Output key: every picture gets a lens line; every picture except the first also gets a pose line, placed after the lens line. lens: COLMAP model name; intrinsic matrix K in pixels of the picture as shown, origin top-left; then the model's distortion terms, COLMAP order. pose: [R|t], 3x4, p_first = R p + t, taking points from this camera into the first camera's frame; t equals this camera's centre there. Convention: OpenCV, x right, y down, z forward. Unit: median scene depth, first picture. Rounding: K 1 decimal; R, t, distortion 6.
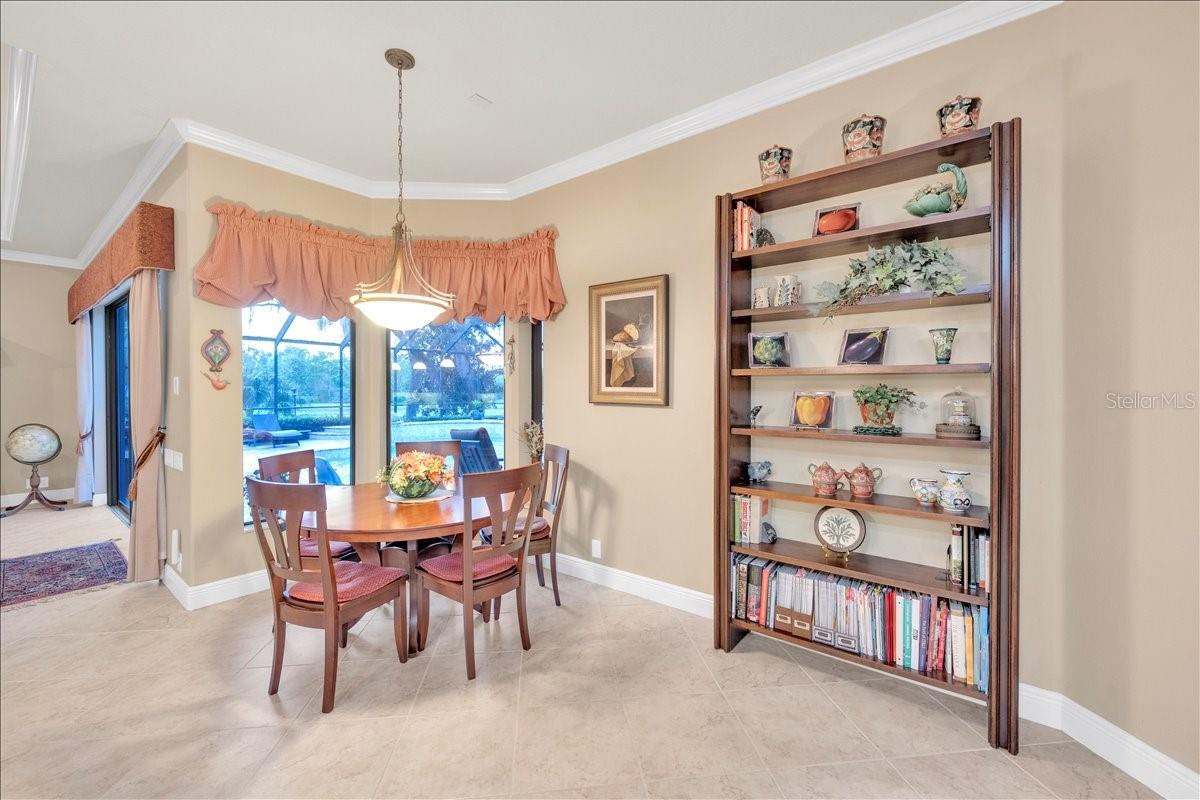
lens RADIAL K [[492.0, 0, 595.4], [0, 492.0, 395.2], [0, 0, 1]] dist [-0.000674, -0.000023]
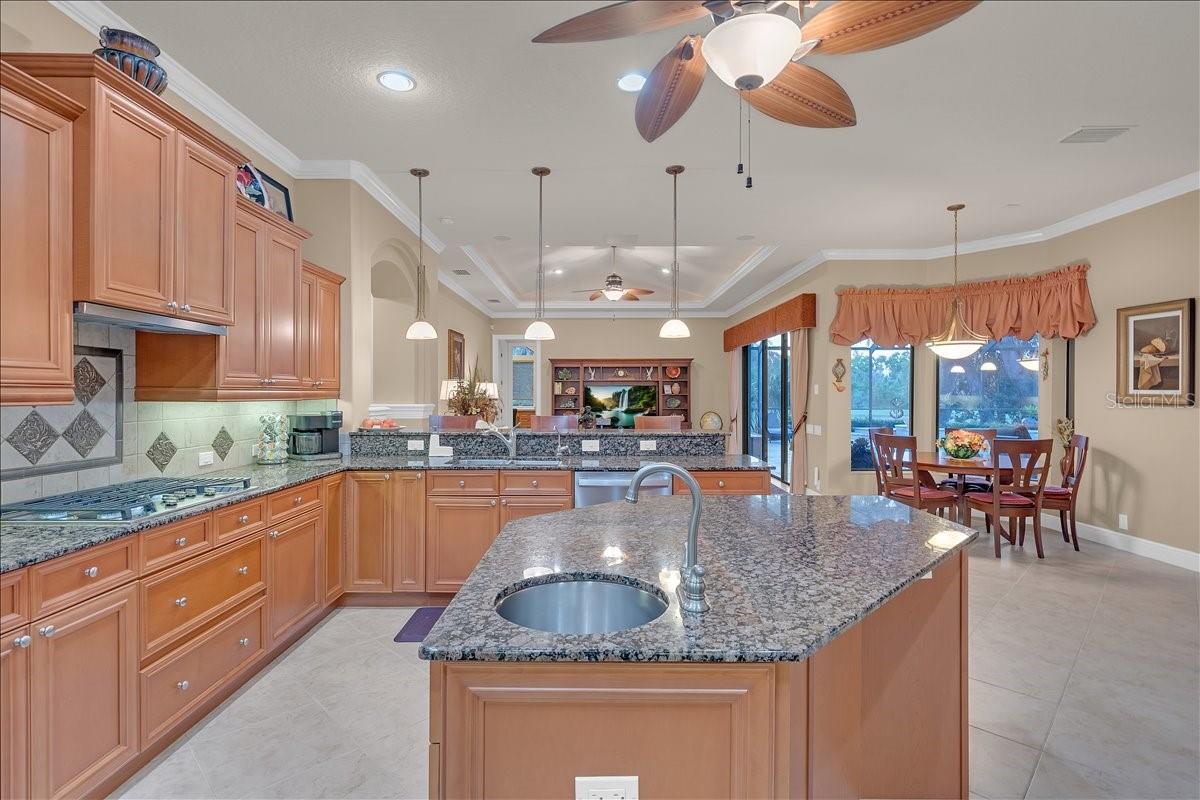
lens RADIAL K [[579.3, 0, 602.0], [0, 579.3, 397.1], [0, 0, 1]] dist [0.002575, -0.000247]
pose [[0.634547, 0.007835, -0.772844, 0.301762], [-0.010226, 0.999946, 0.001741, 0.012288], [0.772816, 0.006798, 0.634593, -0.952543]]
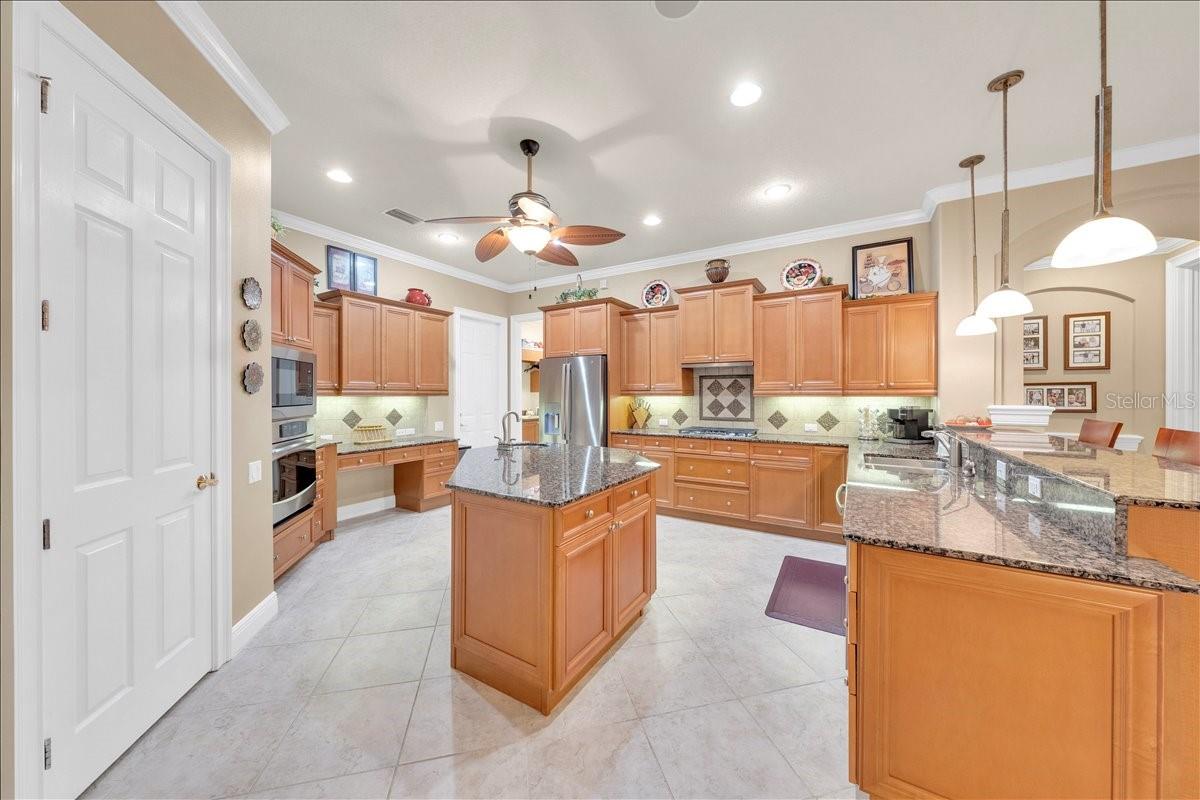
lens RADIAL K [[413.5, 0, 599.7], [0, 413.5, 394.2], [0, 0, 1]] dist [-0.000699, -0.000118]
pose [[-0.991848, 0.002620, -0.127403, -0.046231], [0.001528, 0.999961, 0.008671, 0.008075], [0.127421, 0.008406, -0.991813, 0.301183]]
